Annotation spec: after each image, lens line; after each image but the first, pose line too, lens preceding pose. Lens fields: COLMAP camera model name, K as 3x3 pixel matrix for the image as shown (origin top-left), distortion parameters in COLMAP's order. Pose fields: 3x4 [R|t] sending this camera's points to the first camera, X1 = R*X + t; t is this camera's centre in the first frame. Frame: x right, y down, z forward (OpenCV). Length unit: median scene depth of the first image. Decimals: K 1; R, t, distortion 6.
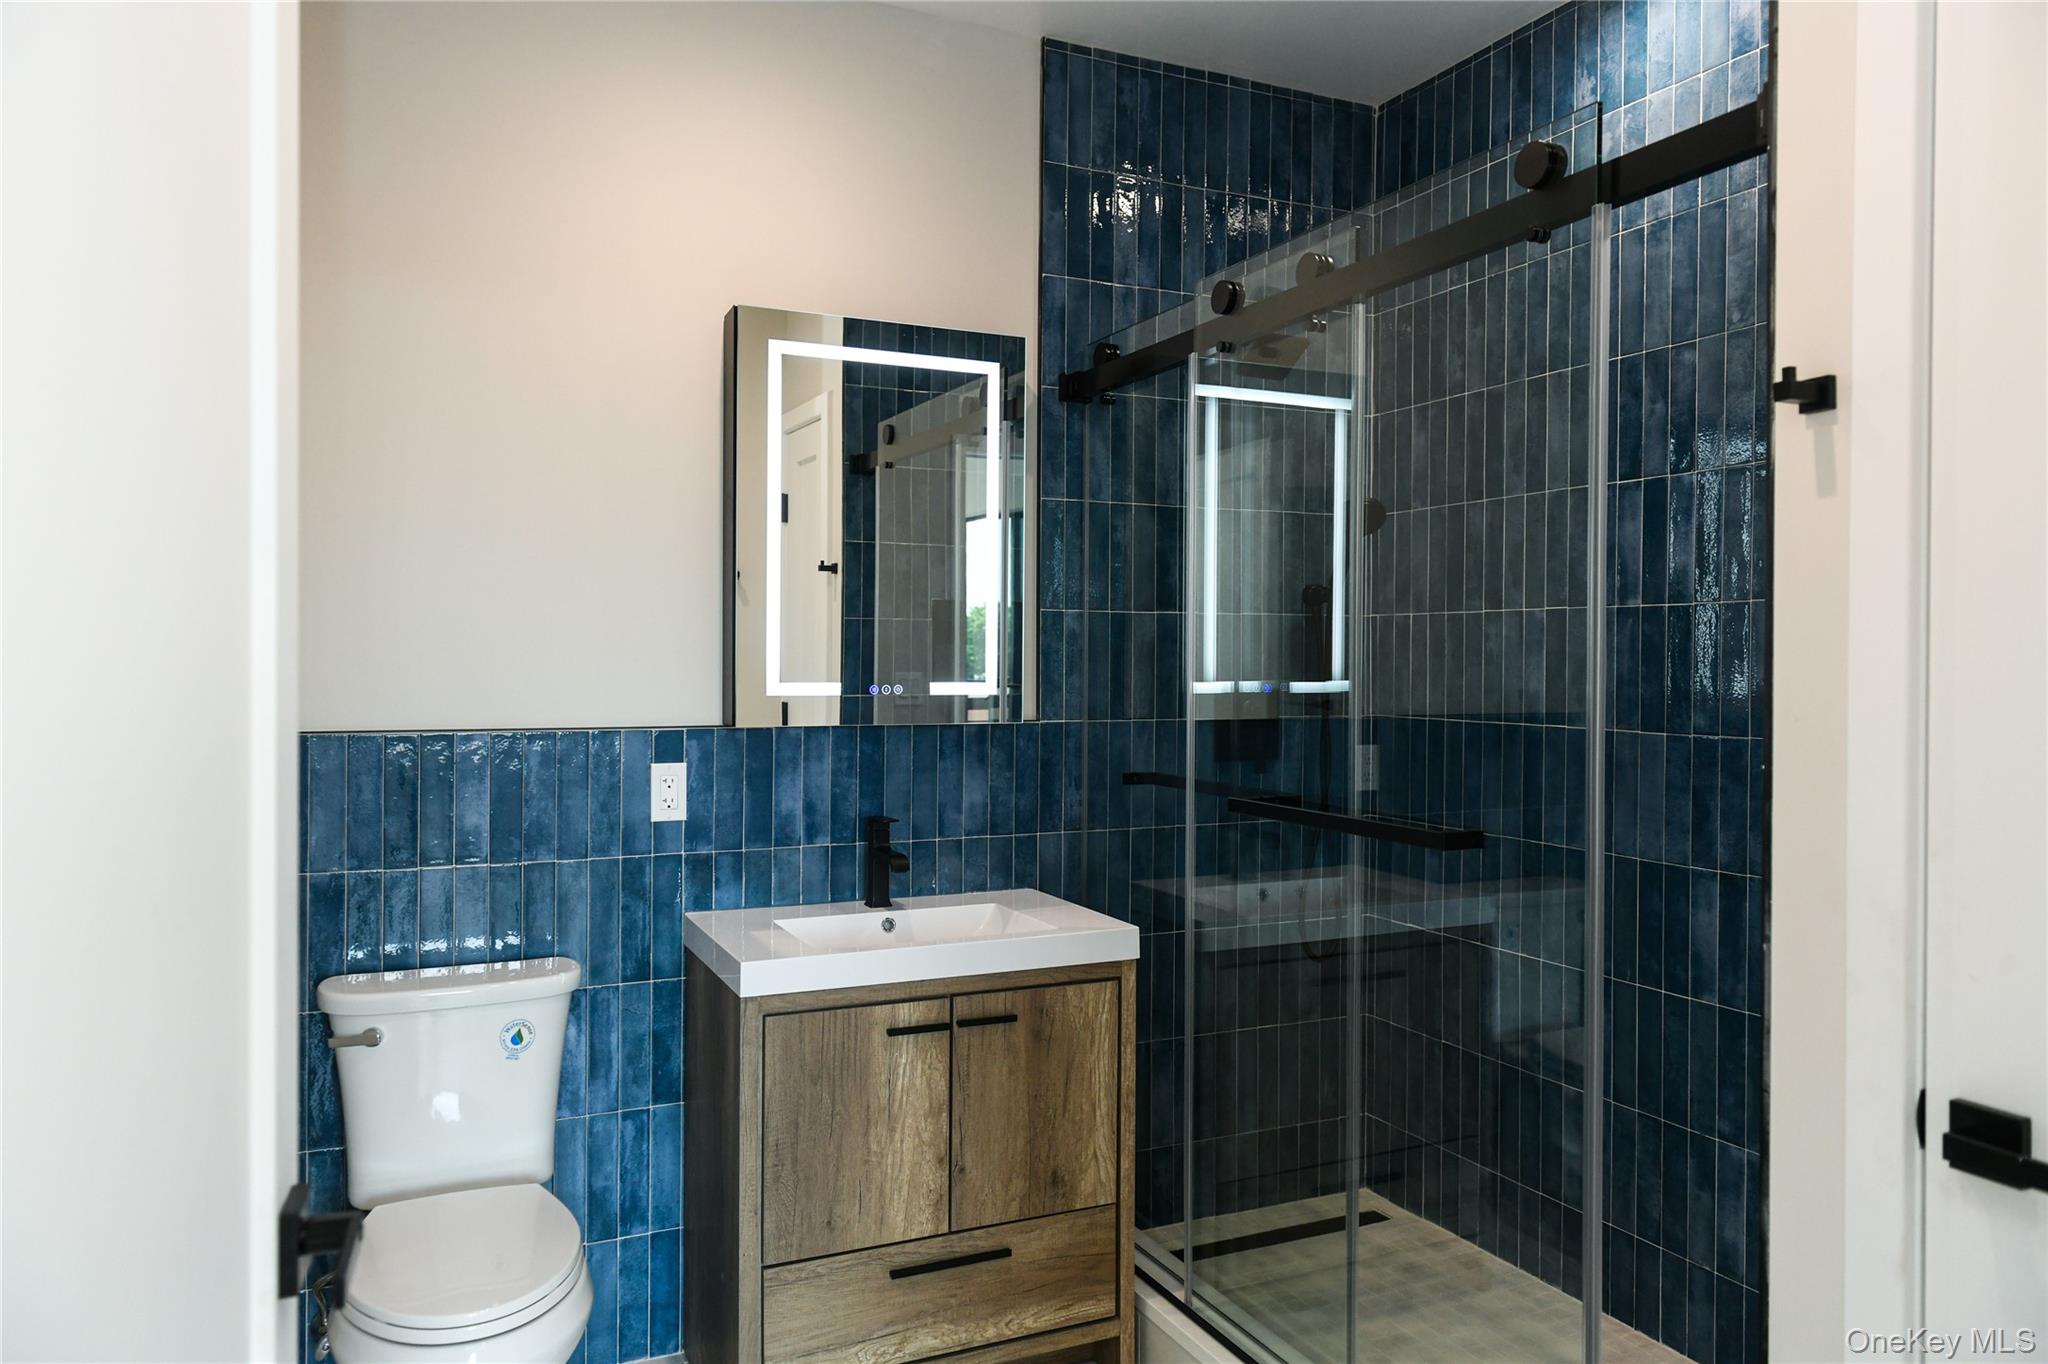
lens RADIAL K [[1397.2, 0, 1027.9], [0, 1397.2, 680.9], [0, 0, 1]] dist [0.016301, -0.004811]
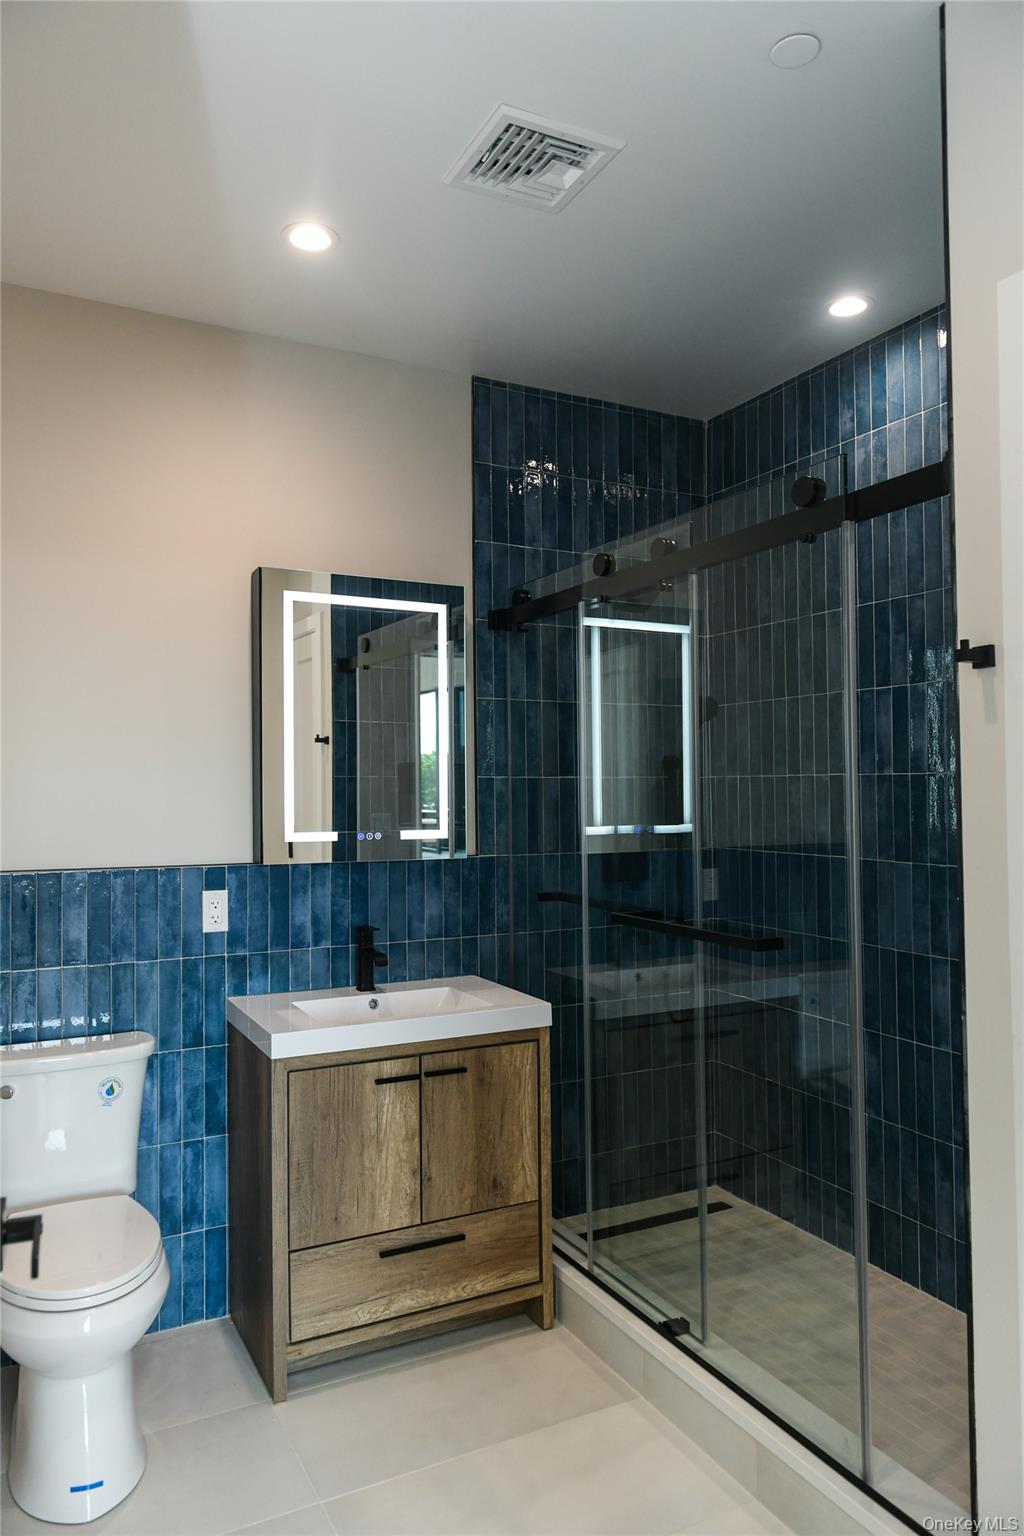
lens RADIAL K [[1047.9, 0, 483.0], [0, 1047.9, 771.7], [0, 0, 1]] dist [0.016301, -0.004811]
pose [[0.999719, -0.015758, 0.017698, -0.004566], [0.016315, 0.999361, -0.031811, -0.023931], [-0.017185, 0.032091, 0.999337, -0.066345]]
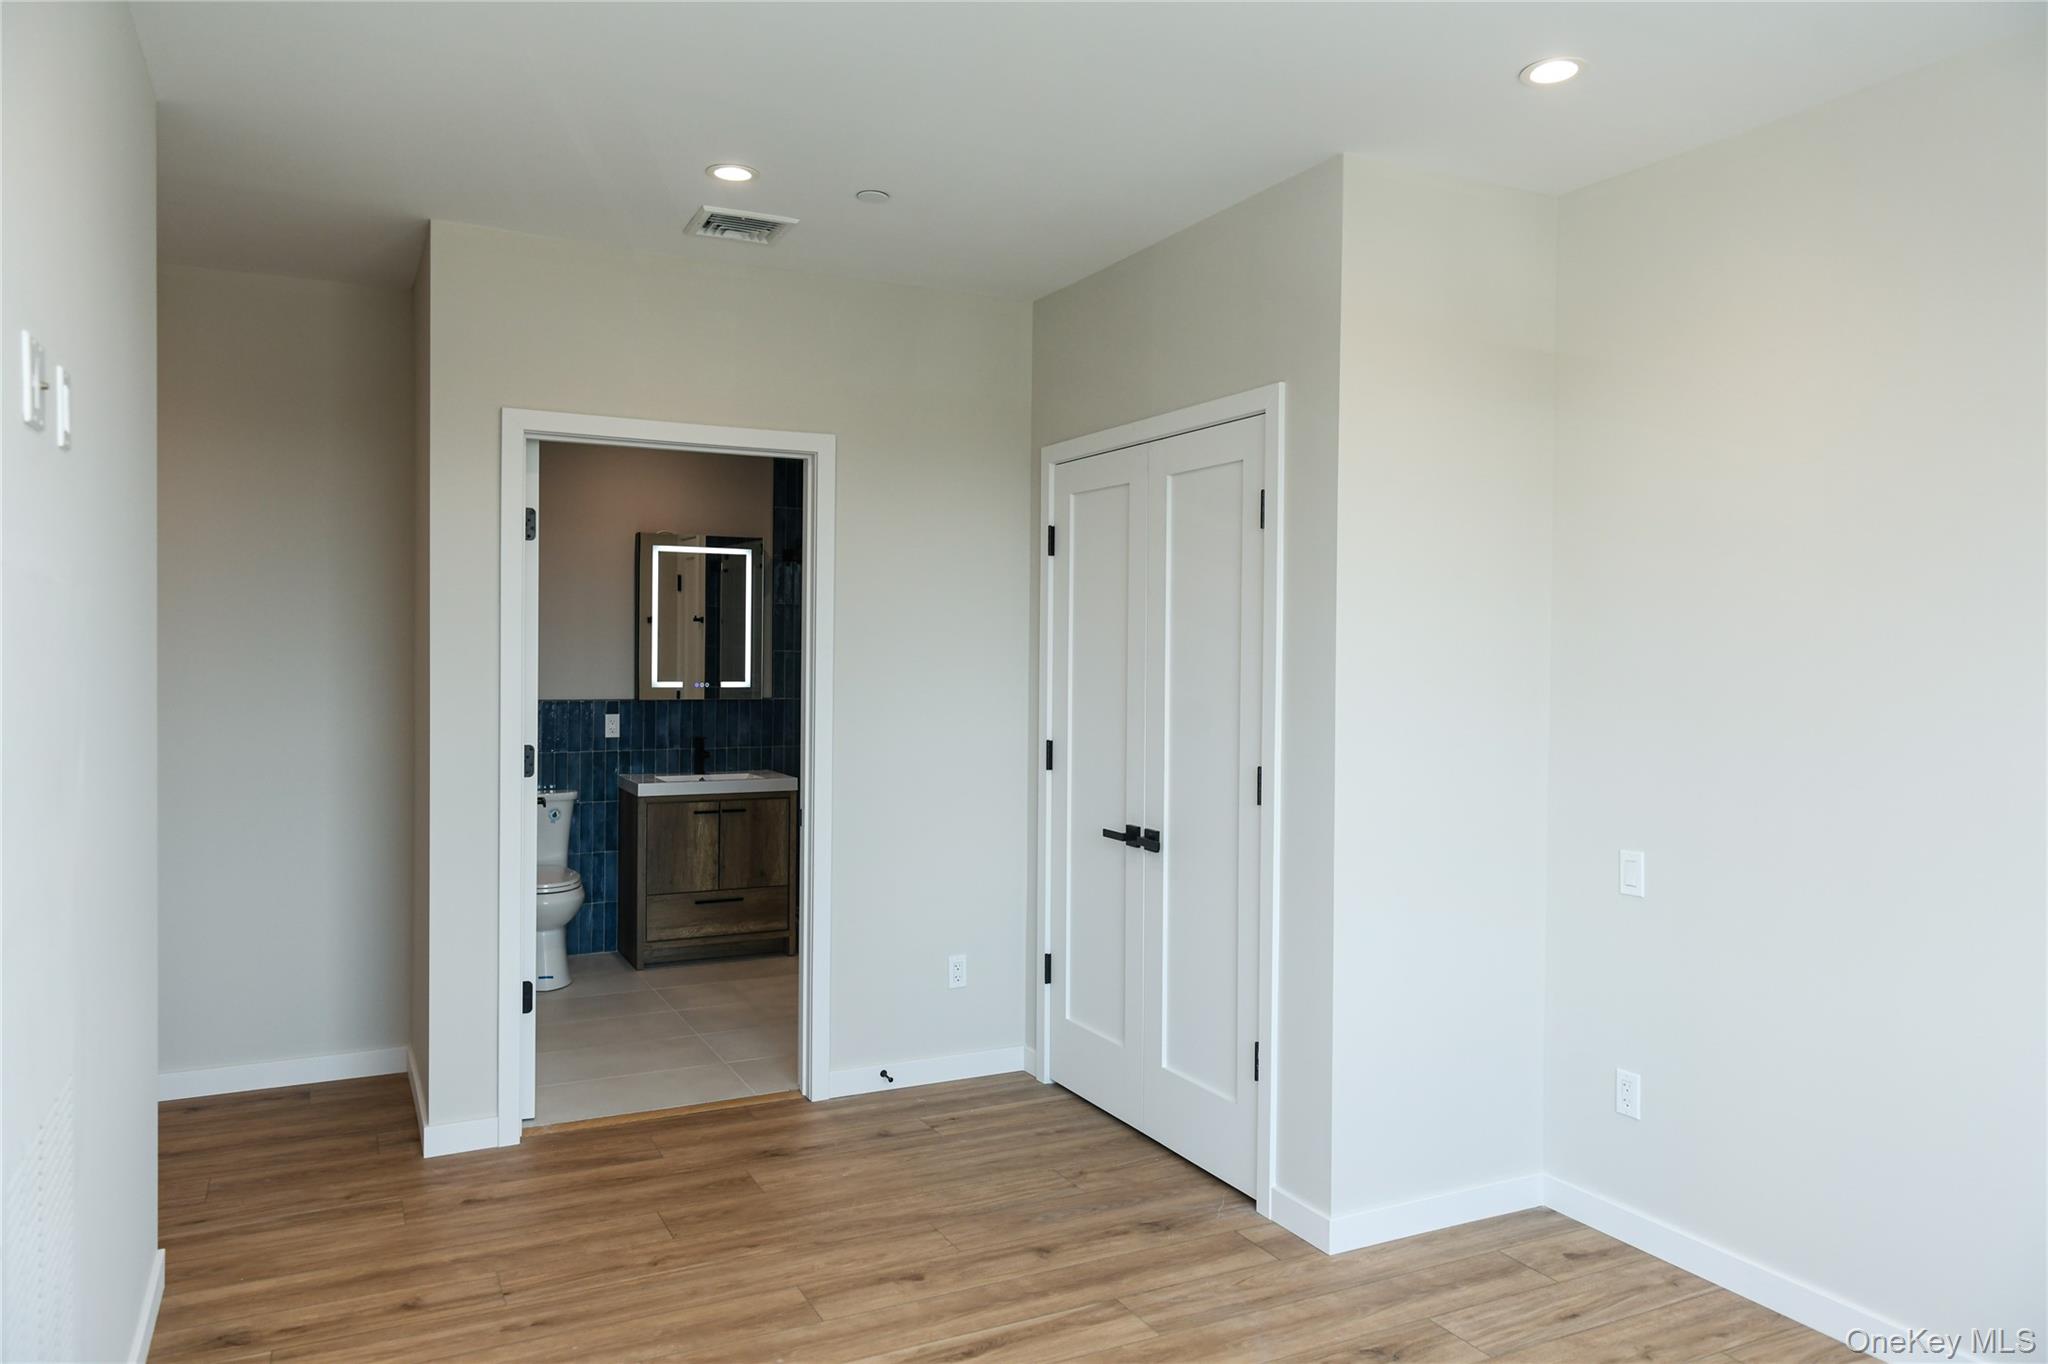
lens RADIAL K [[1397.2, 0, 1008.4], [0, 1397.2, 677.1], [0, 0, 1]] dist [0.016301, -0.004811]
pose [[0.999773, 0.004705, 0.020789, 0.400881], [-0.004749, 0.999987, 0.002077, -0.015272], [-0.020779, -0.002175, 0.999782, -1.524529]]
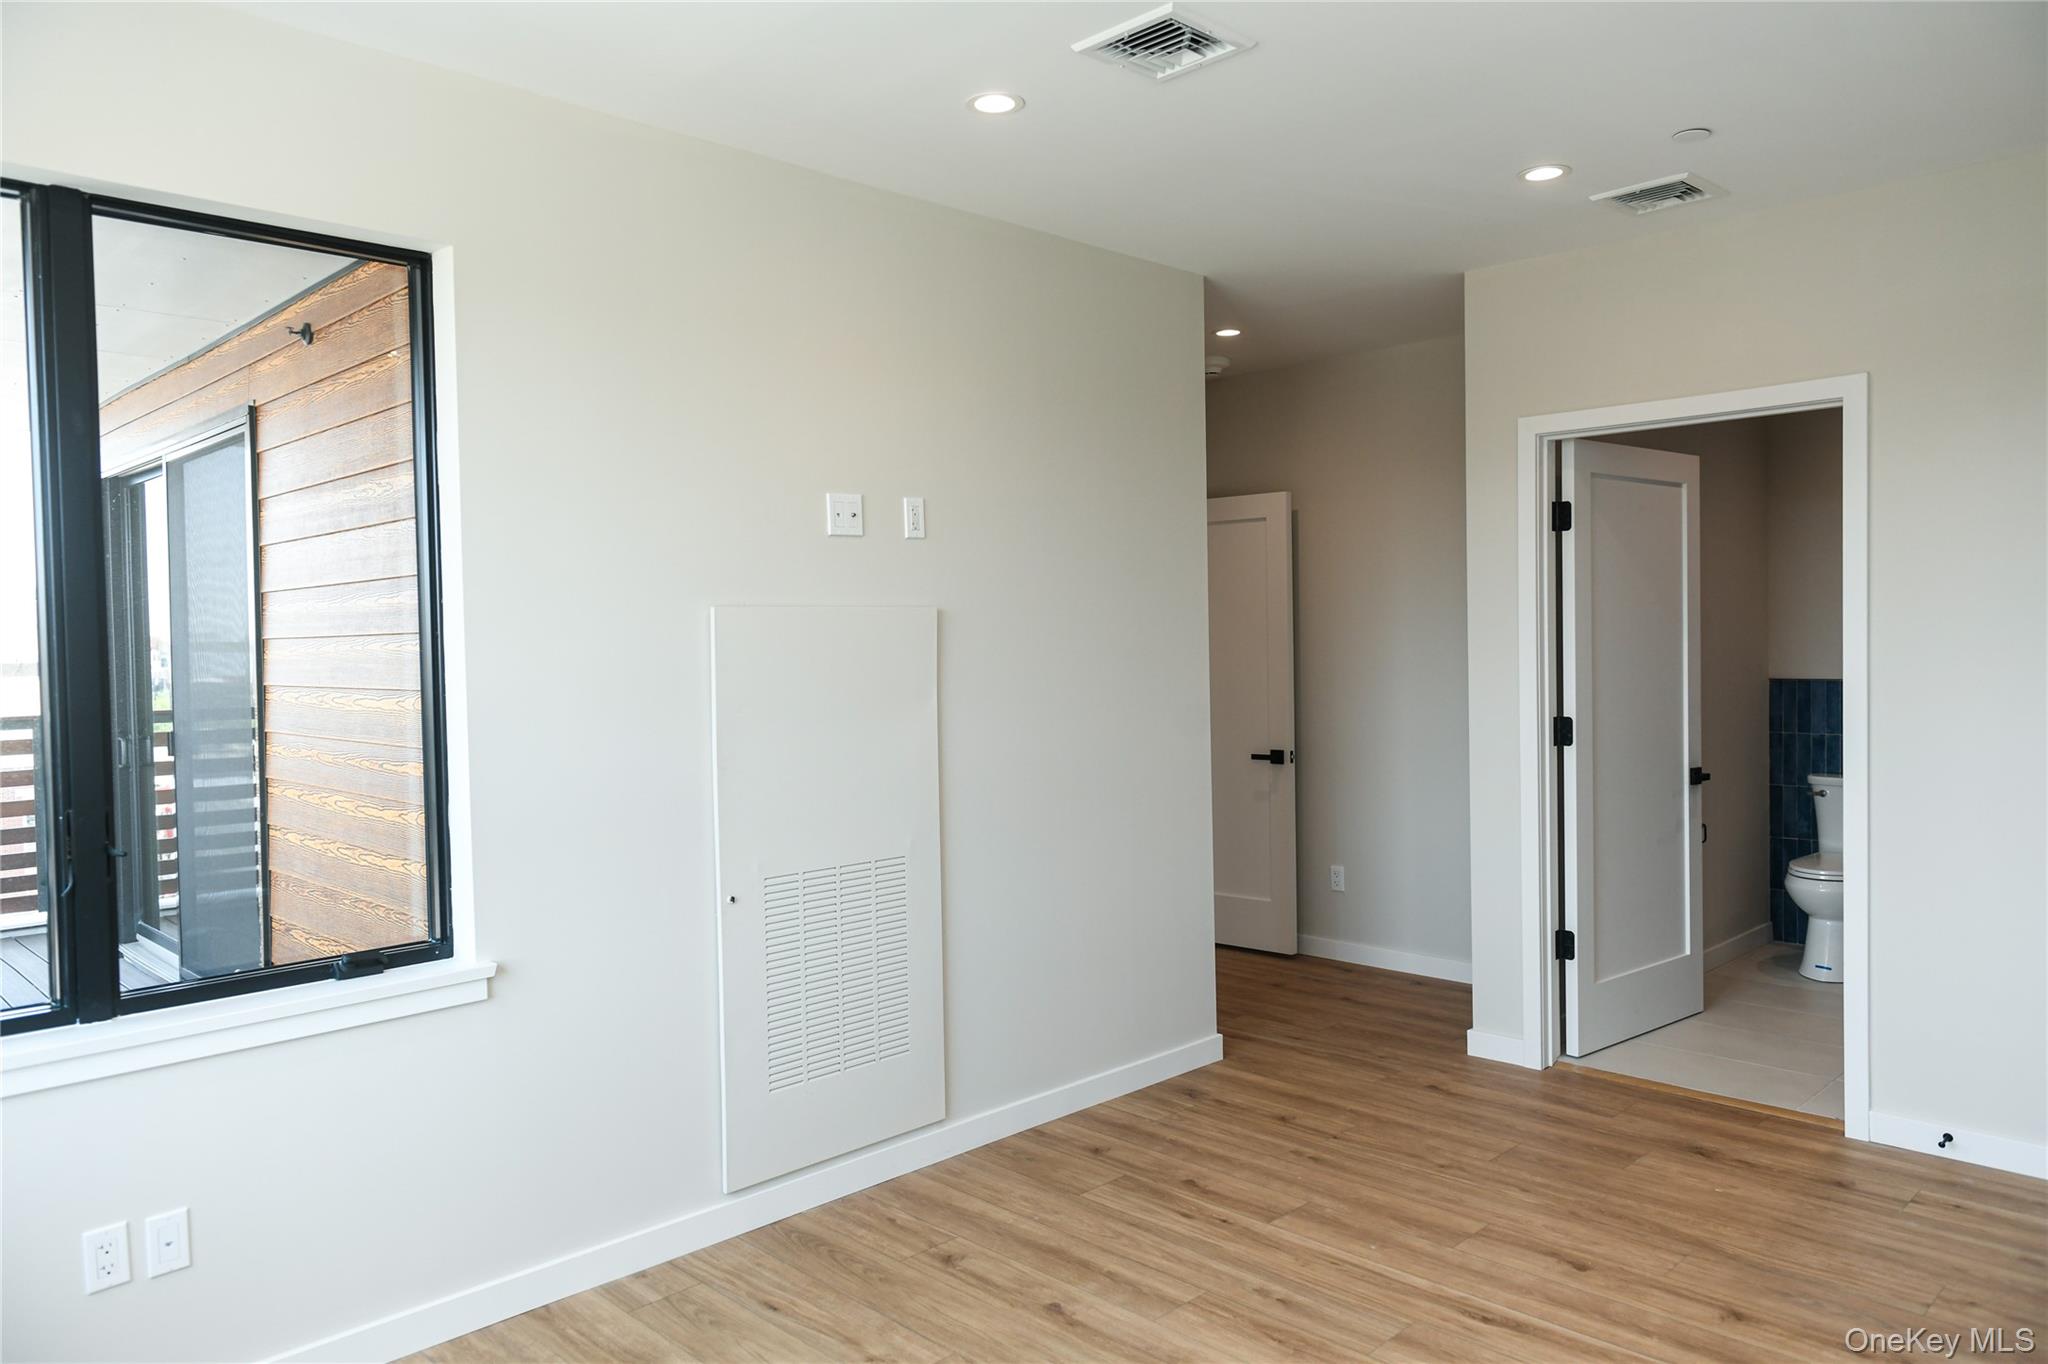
lens RADIAL K [[1397.2, 0, 1032.3], [0, 1397.2, 682.4], [0, 0, 1]] dist [0.016301, -0.004811]
pose [[0.334006, 0.020815, -0.942341, 1.654069], [0.003129, 0.999726, 0.023192, -0.019656], [0.942566, -0.010695, 0.333849, -0.996653]]
